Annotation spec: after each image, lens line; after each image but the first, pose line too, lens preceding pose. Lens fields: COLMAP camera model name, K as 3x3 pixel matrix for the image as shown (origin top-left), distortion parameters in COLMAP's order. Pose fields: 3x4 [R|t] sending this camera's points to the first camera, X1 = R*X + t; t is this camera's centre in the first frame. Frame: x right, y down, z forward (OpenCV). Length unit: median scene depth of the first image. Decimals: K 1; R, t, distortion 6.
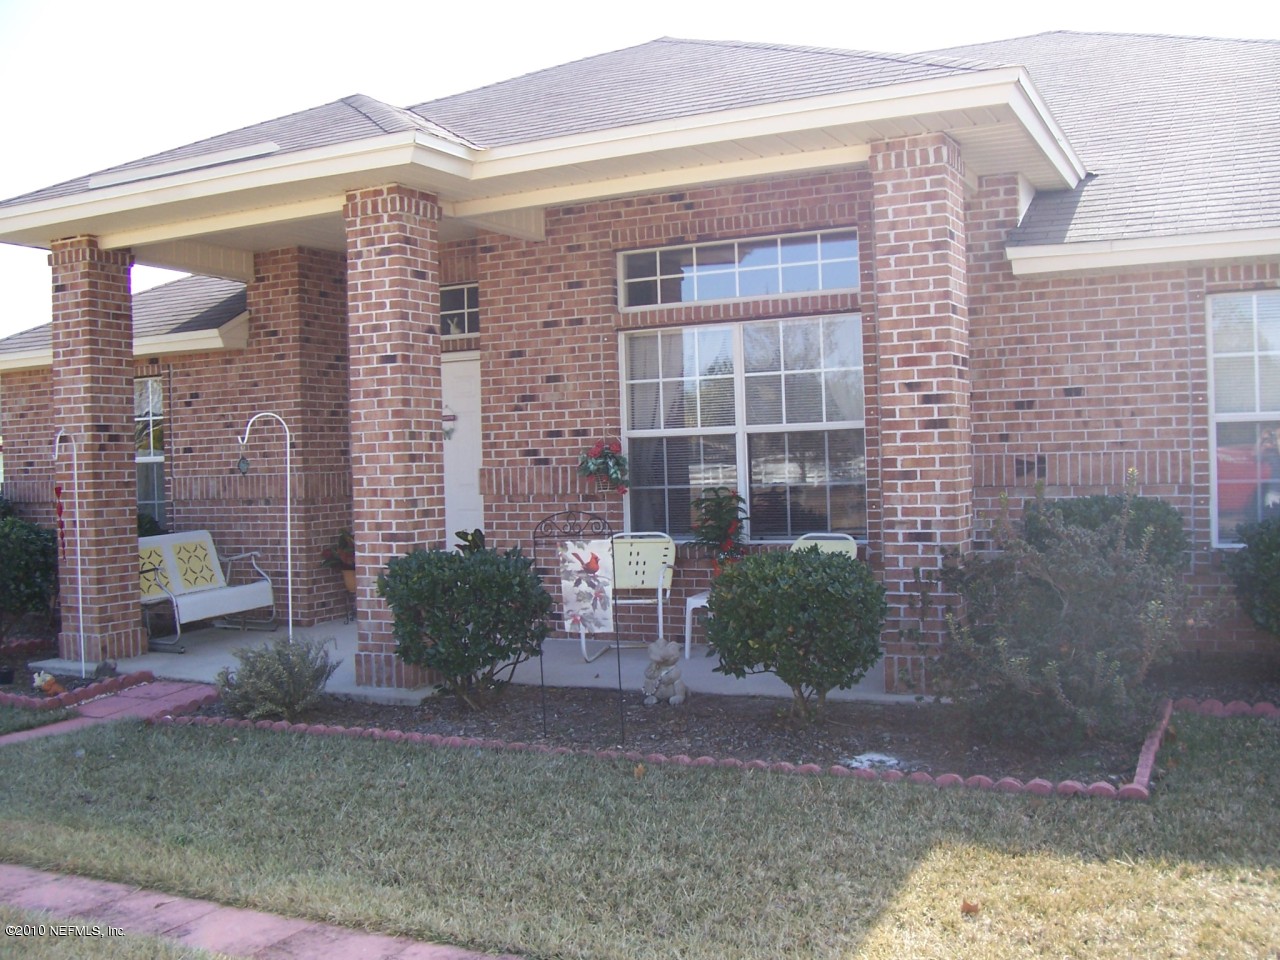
lens RADIAL K [[1290.0, 0, 653.2], [0, 1290.0, 472.5], [0, 0, 1]] dist [-0.128112, 0.000000]
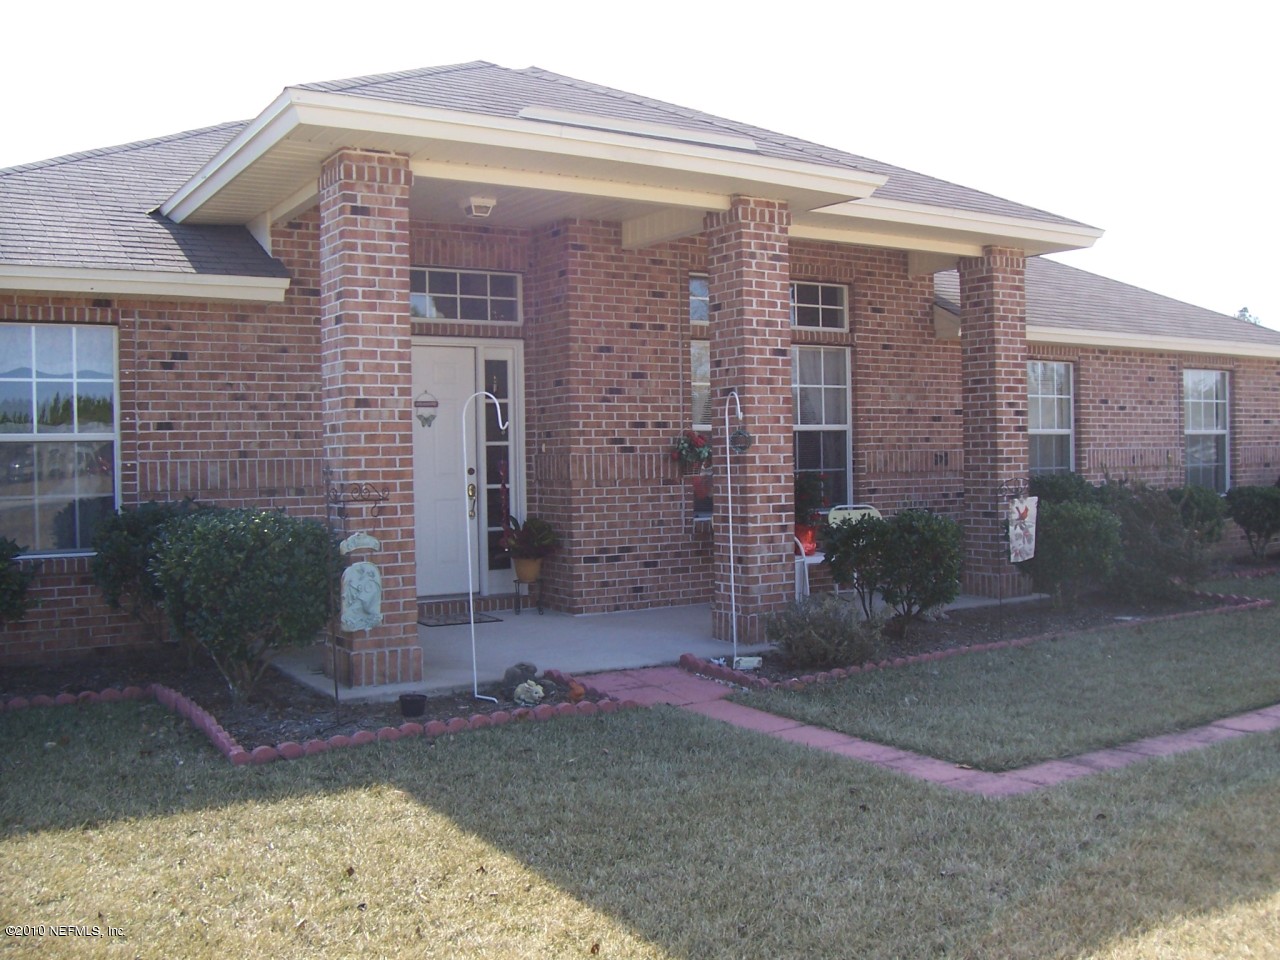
lens RADIAL K [[1290.0, 0, 662.8], [0, 1290.0, 468.9], [0, 0, 1]] dist [-0.128112, 0.000000]
pose [[0.506909, 0.013891, 0.861888, -1.073678], [0.009193, 0.999726, -0.021519, 0.033687], [-0.861951, 0.018831, 0.506642, 0.439039]]
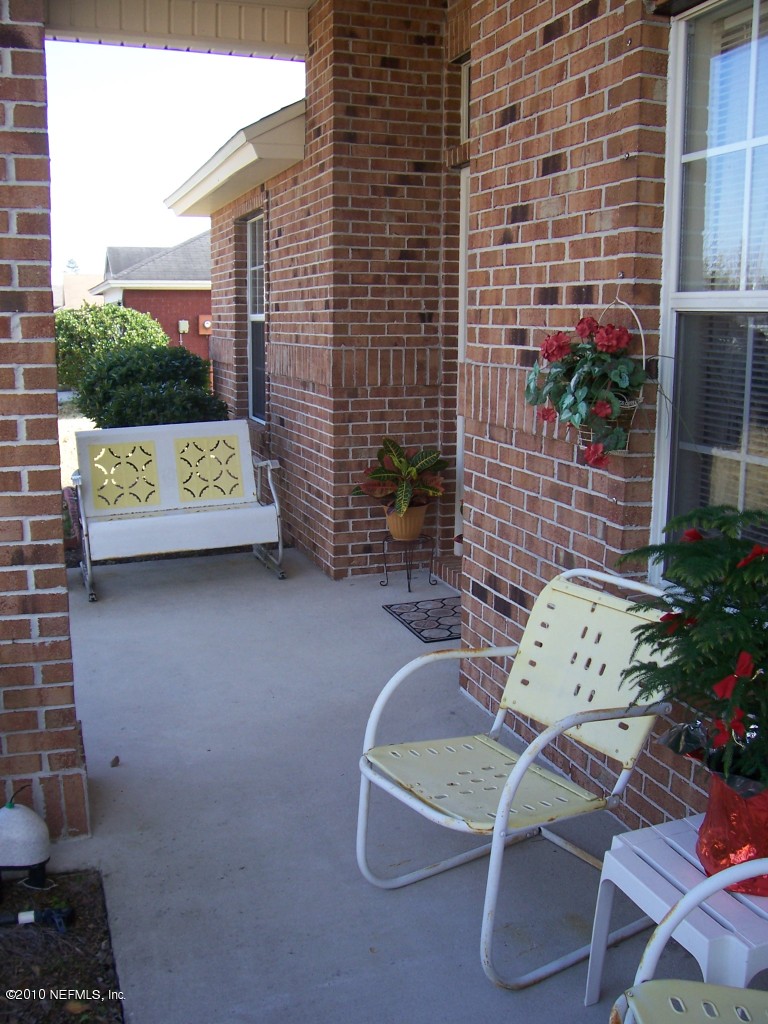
lens RADIAL K [[1032.0, 0, 373.8], [0, 1032.0, 531.1], [0, 0, 1]] dist [-0.128112, 0.000000]
pose [[0.703841, 0.174406, -0.688615, 0.135529], [-0.030023, 0.975829, 0.216462, -0.026669], [0.709723, -0.131680, 0.692065, 0.748281]]
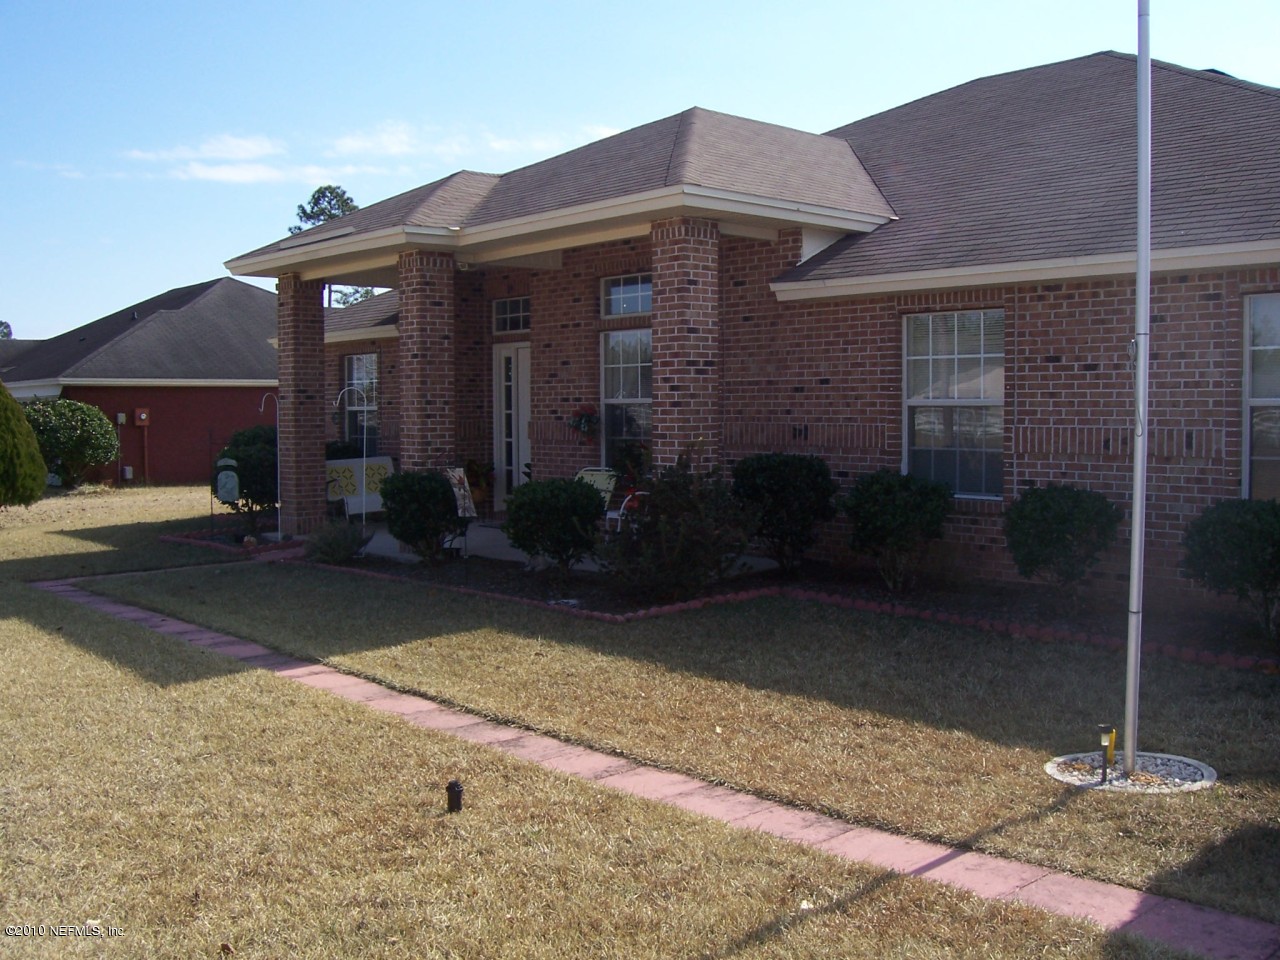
lens RADIAL K [[1290.0, 0, 638.5], [0, 1290.0, 479.2], [0, 0, 1]] dist [-0.128112, 0.000000]
pose [[0.926240, 0.043710, -0.374391, 0.592364], [-0.023801, 0.998054, 0.057640, -0.027652], [0.376182, -0.044478, 0.925478, -0.372573]]
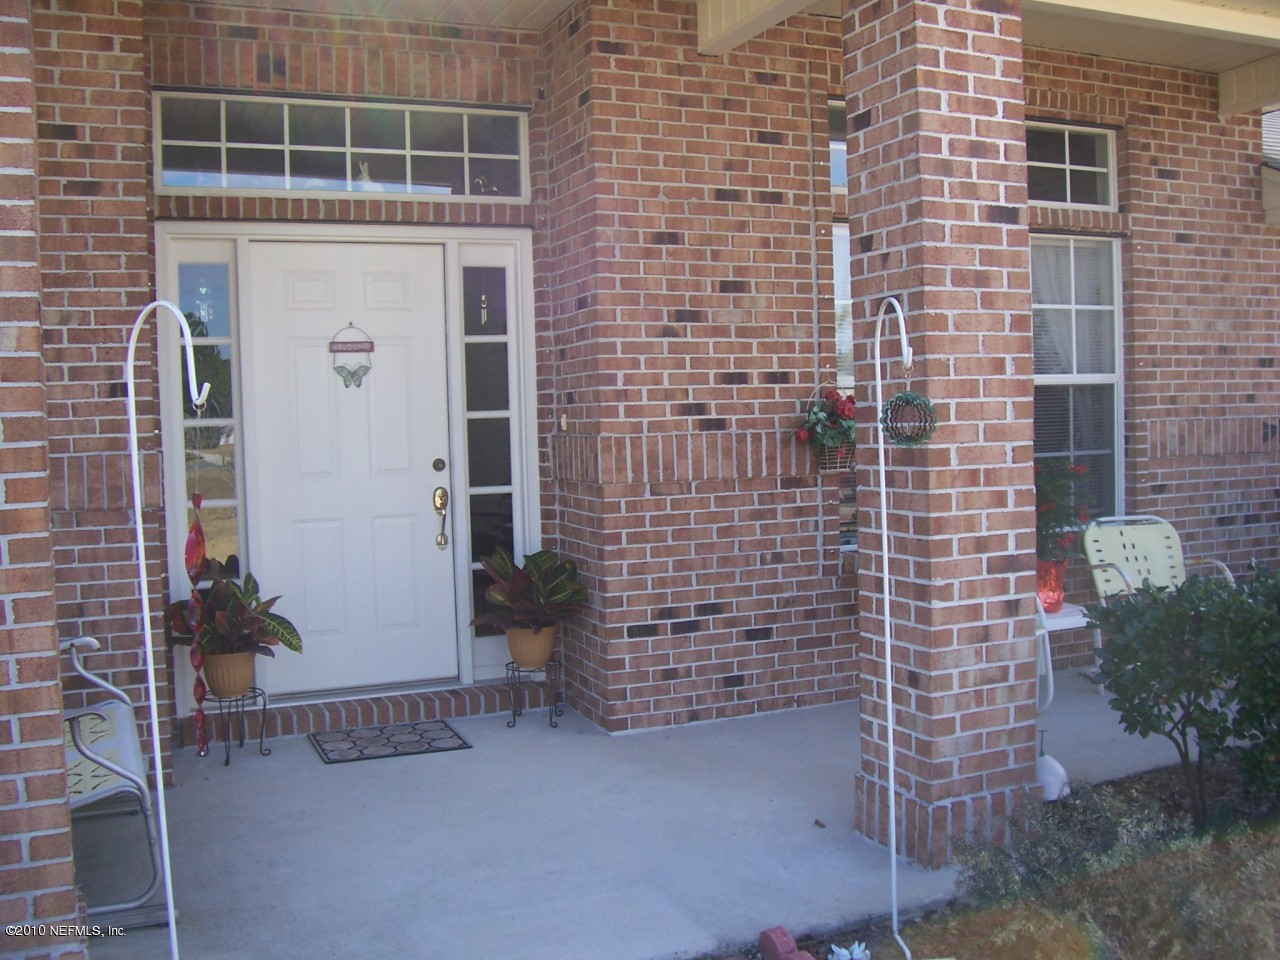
lens RADIAL K [[1290.0, 0, 671.2], [0, 1290.0, 470.5], [0, 0, 1]] dist [-0.128112, 0.000000]
pose [[0.631612, -0.022000, 0.774972, -0.588643], [0.013815, 0.999758, 0.017122, 0.002353], [-0.775161, -0.000109, 0.631763, 0.673693]]
